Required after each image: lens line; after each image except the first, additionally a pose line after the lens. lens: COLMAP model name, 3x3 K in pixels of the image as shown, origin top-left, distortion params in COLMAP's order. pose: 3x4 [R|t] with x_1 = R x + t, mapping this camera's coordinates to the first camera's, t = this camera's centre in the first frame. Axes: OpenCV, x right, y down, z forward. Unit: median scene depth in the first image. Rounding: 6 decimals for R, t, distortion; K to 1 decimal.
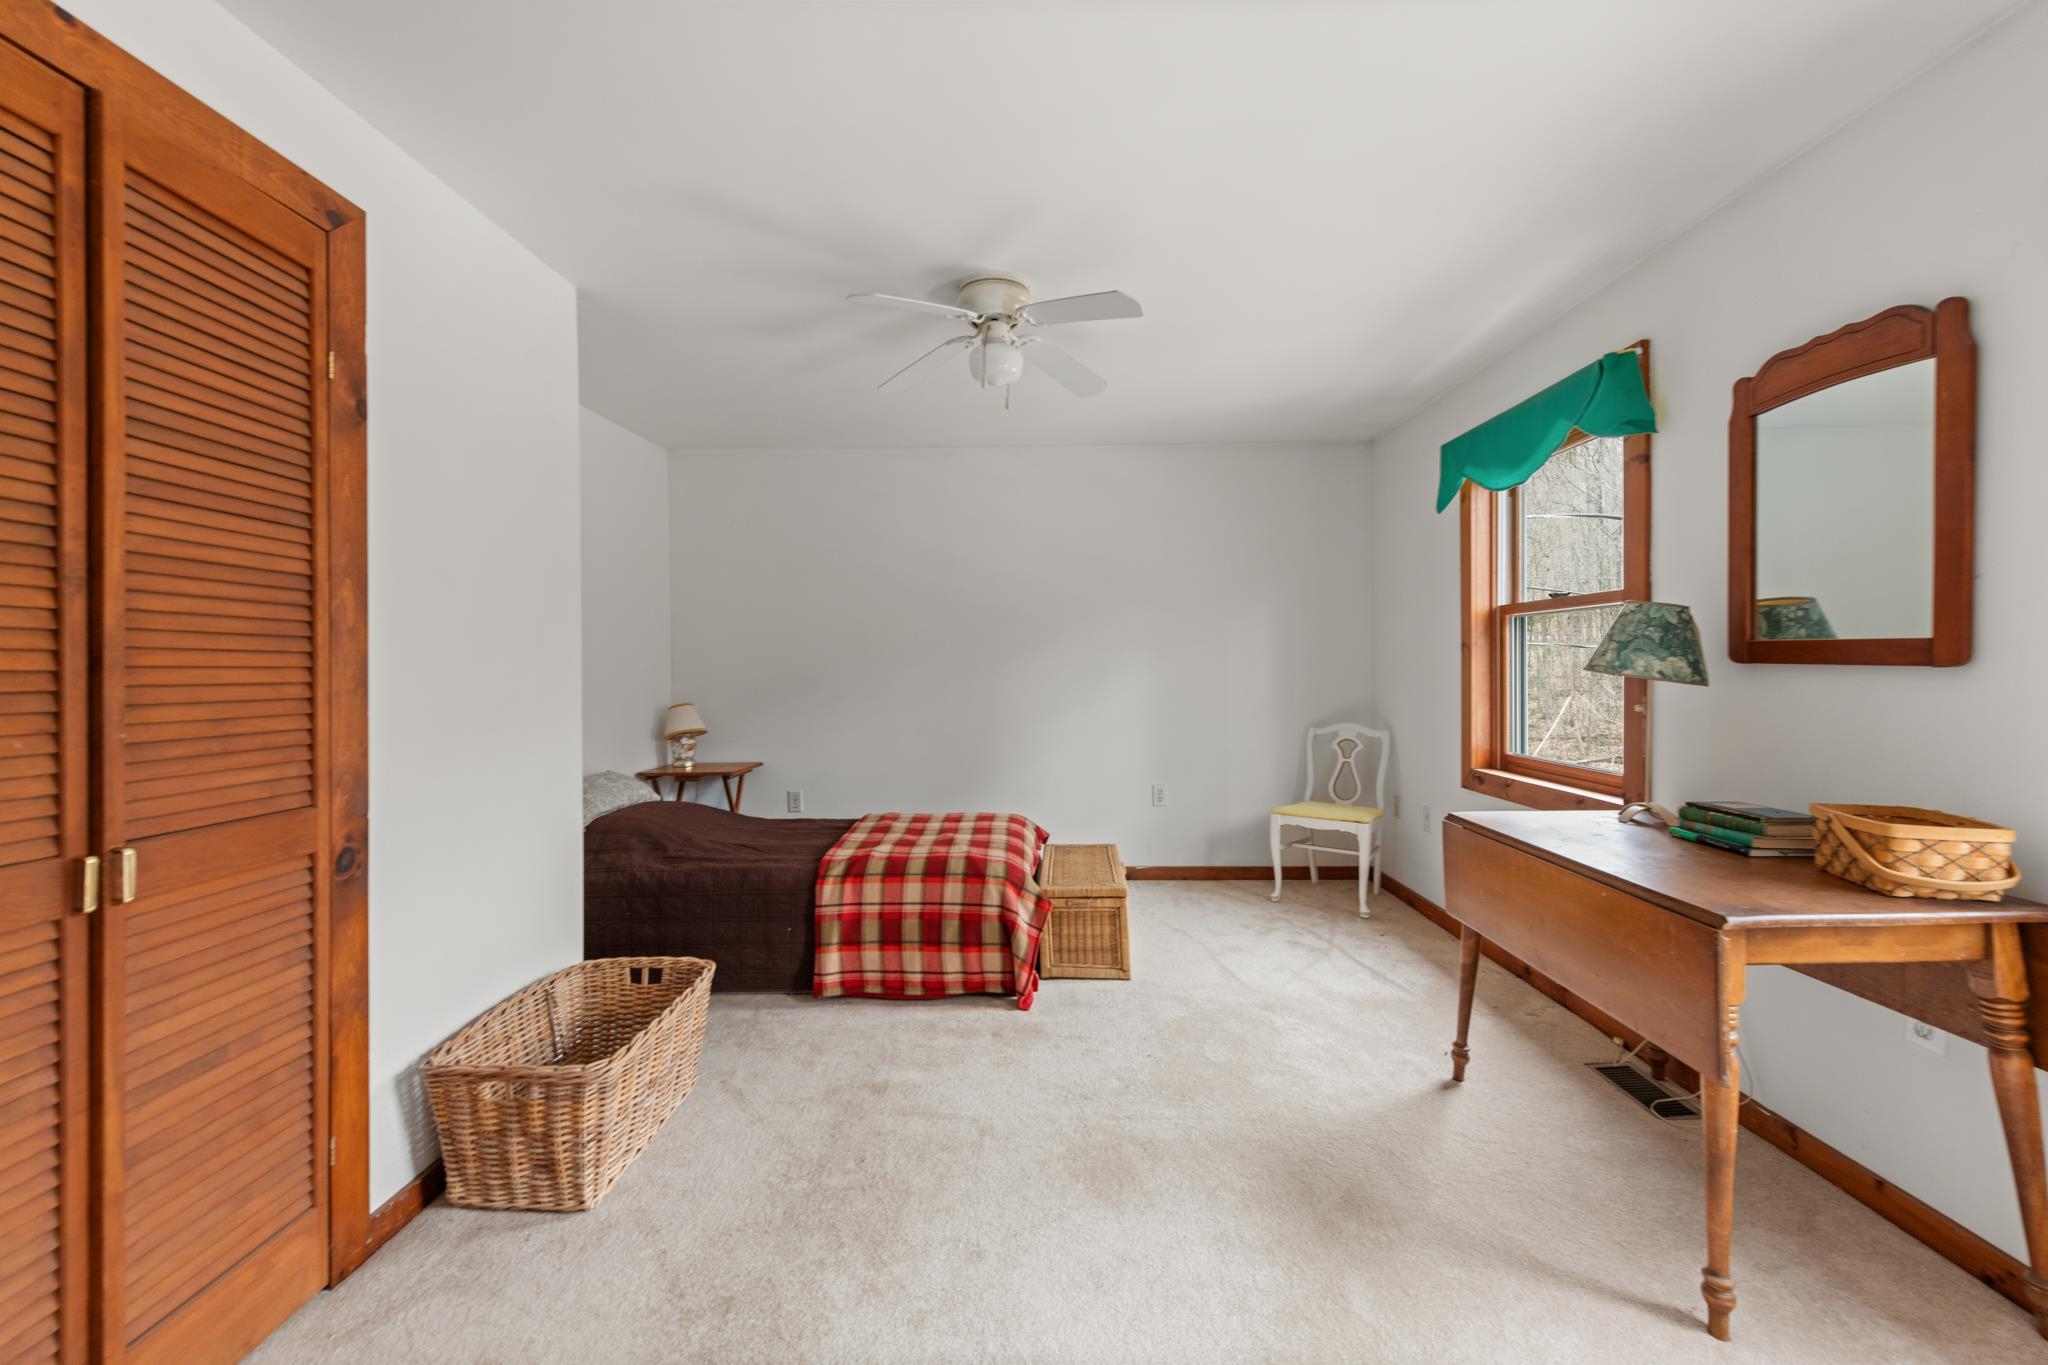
lens RADIAL K [[812.4, 0, 1027.5], [0, 812.4, 689.2], [0, 0, 1]] dist [0.008651, -0.000936]
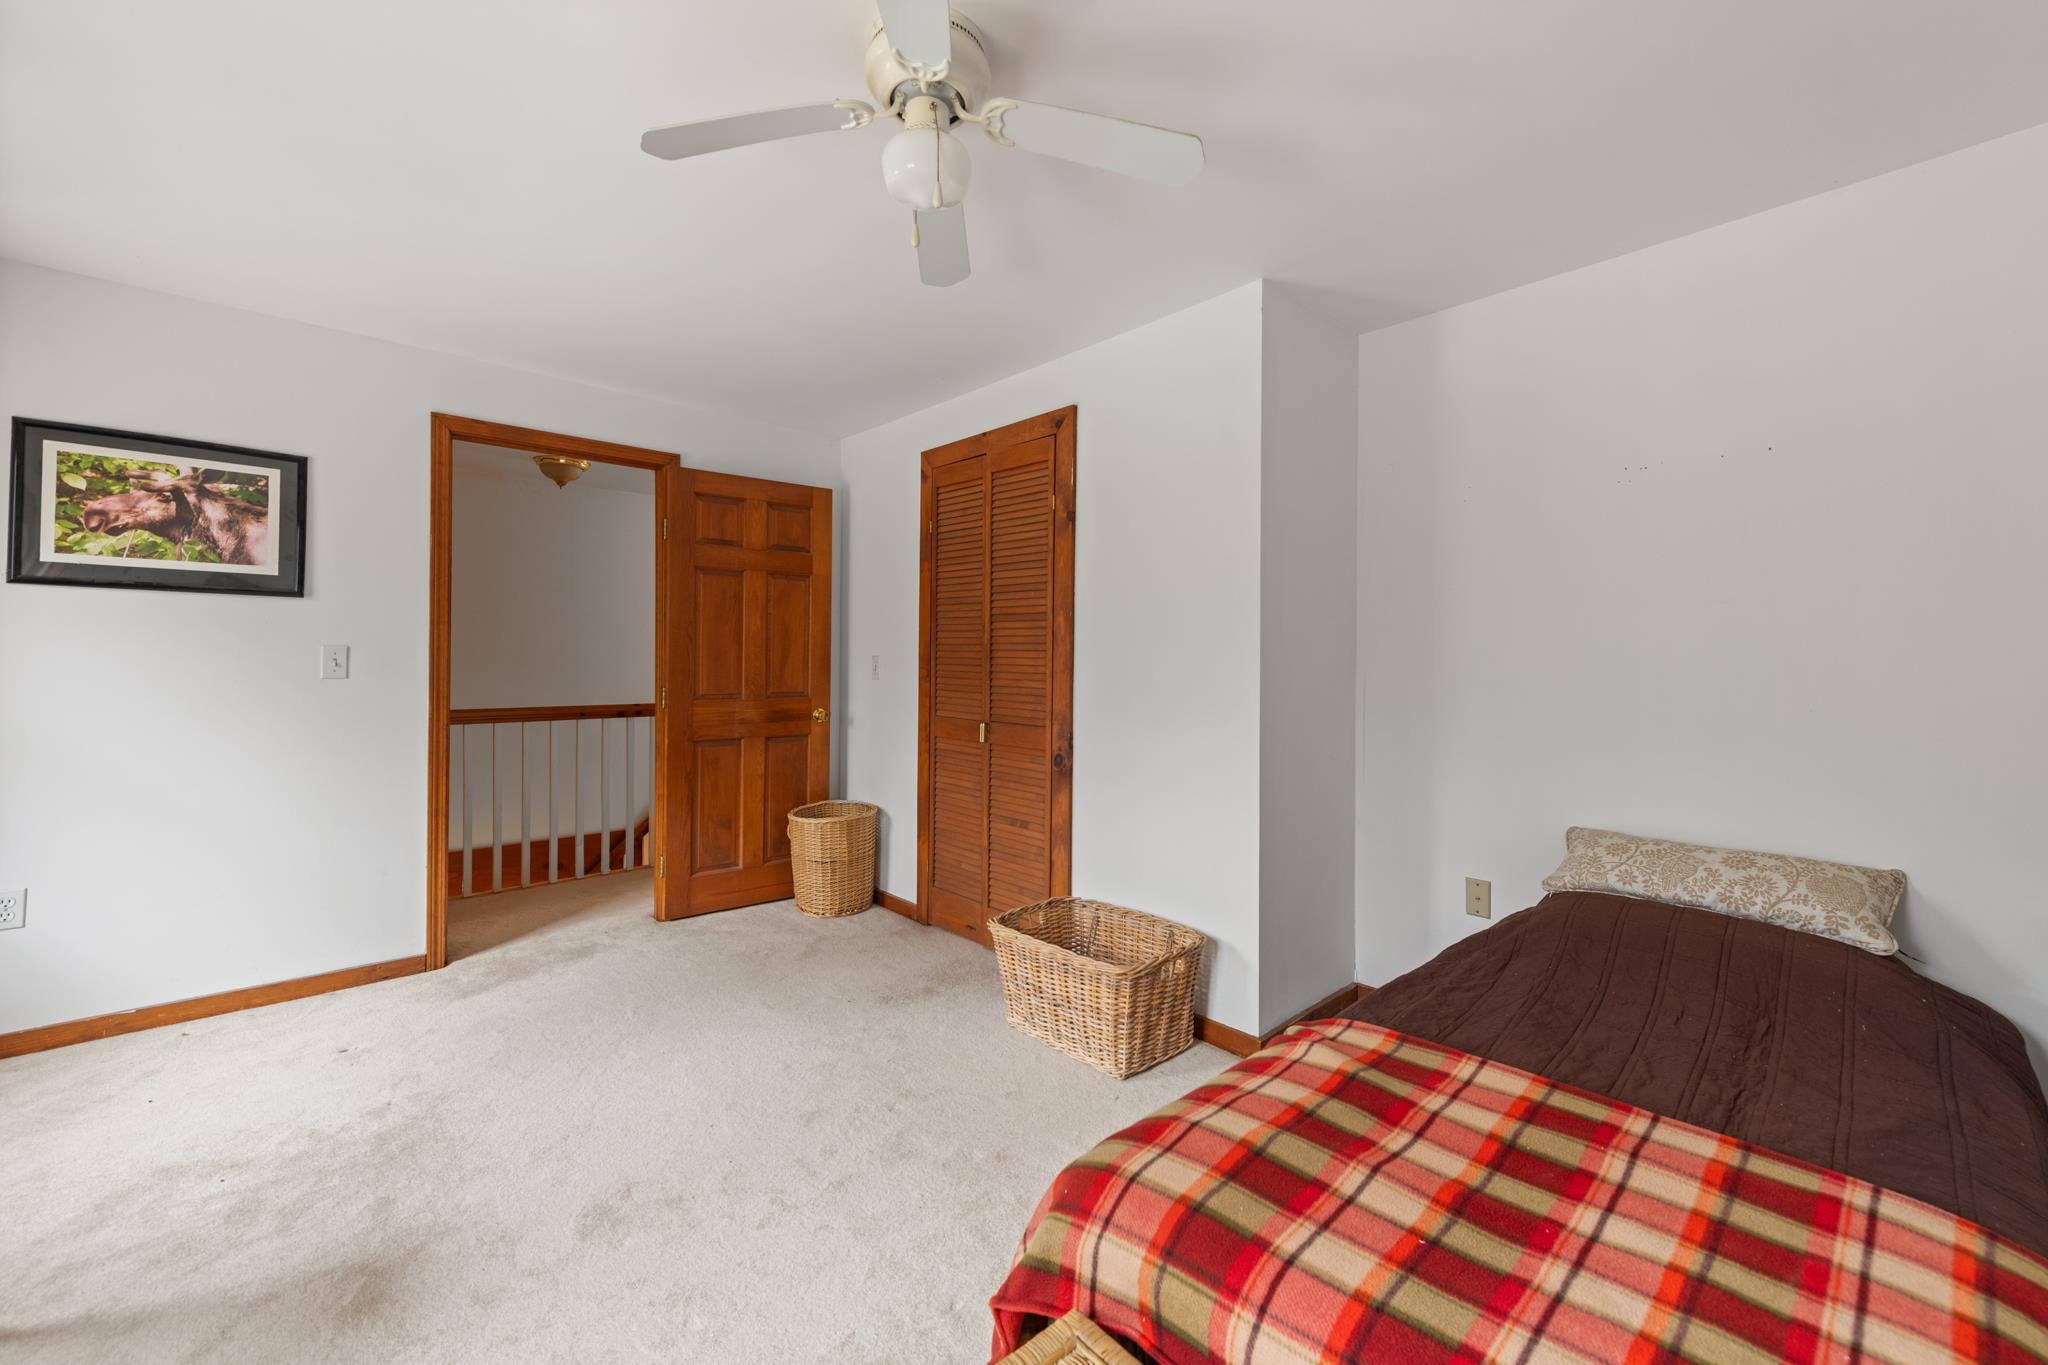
lens RADIAL K [[824.2, 0, 1024.1], [0, 824.2, 648.5], [0, 0, 1]] dist [0.021197, -0.008359]
pose [[-0.724631, 0.007484, -0.689096, 0.502457], [-0.015346, 0.999518, 0.026994, -0.092793], [0.688966, 0.030136, -0.724167, 2.187142]]
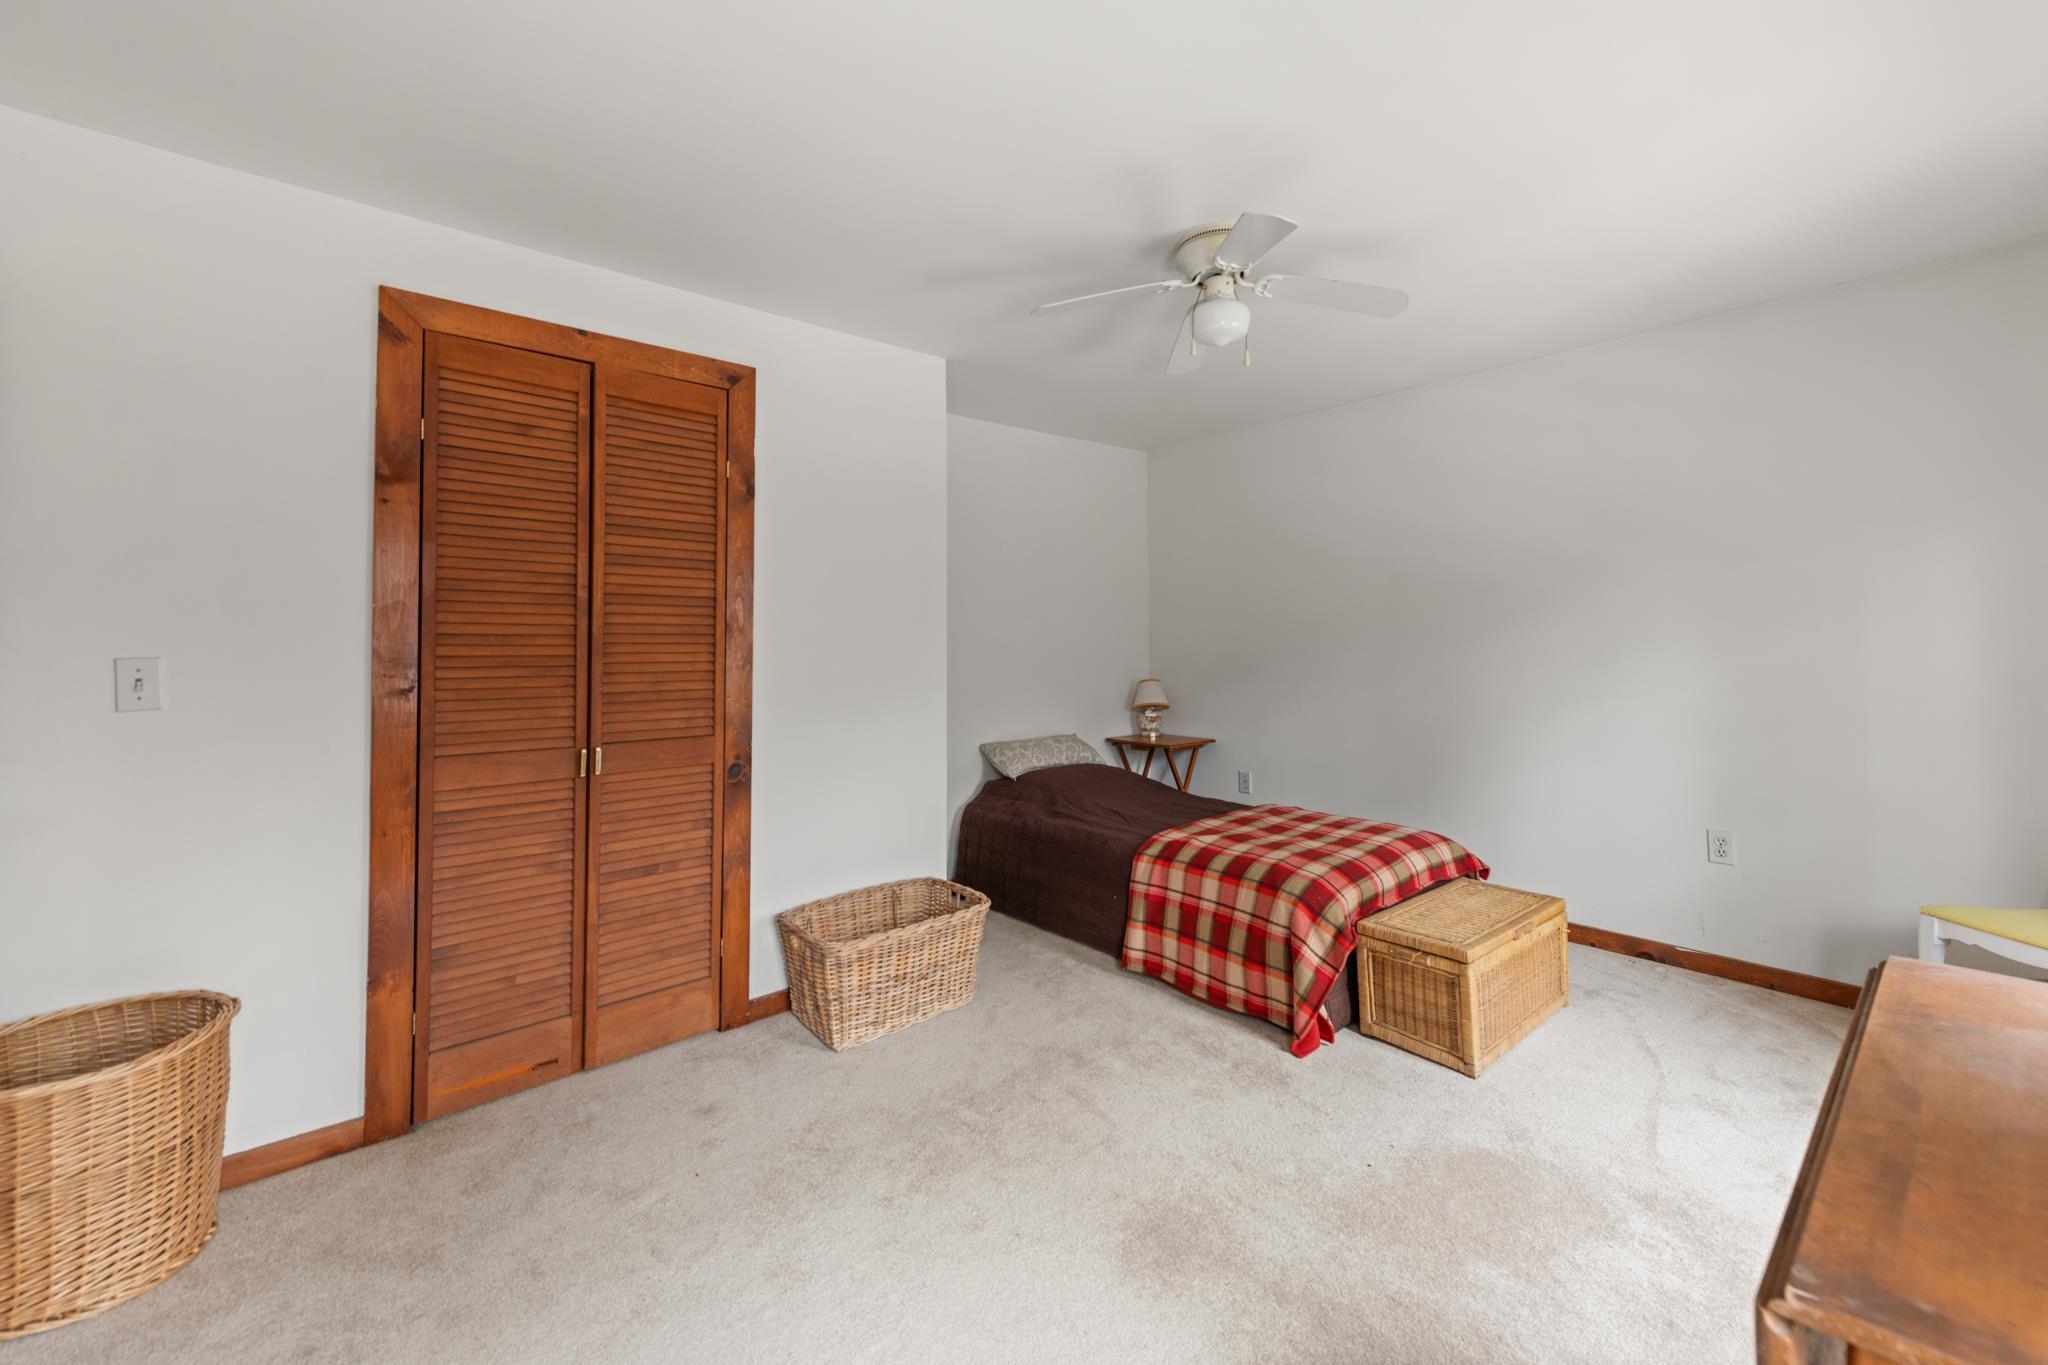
lens RADIAL K [[824.2, 0, 1024.1], [0, 824.2, 648.5], [0, 0, 1]] dist [0.021197, -0.008359]
pose [[0.659558, 0.010590, -0.751579, 0.732996], [-0.021859, 0.999748, -0.005096, -0.035505], [0.751336, 0.019790, 0.659623, 0.325620]]
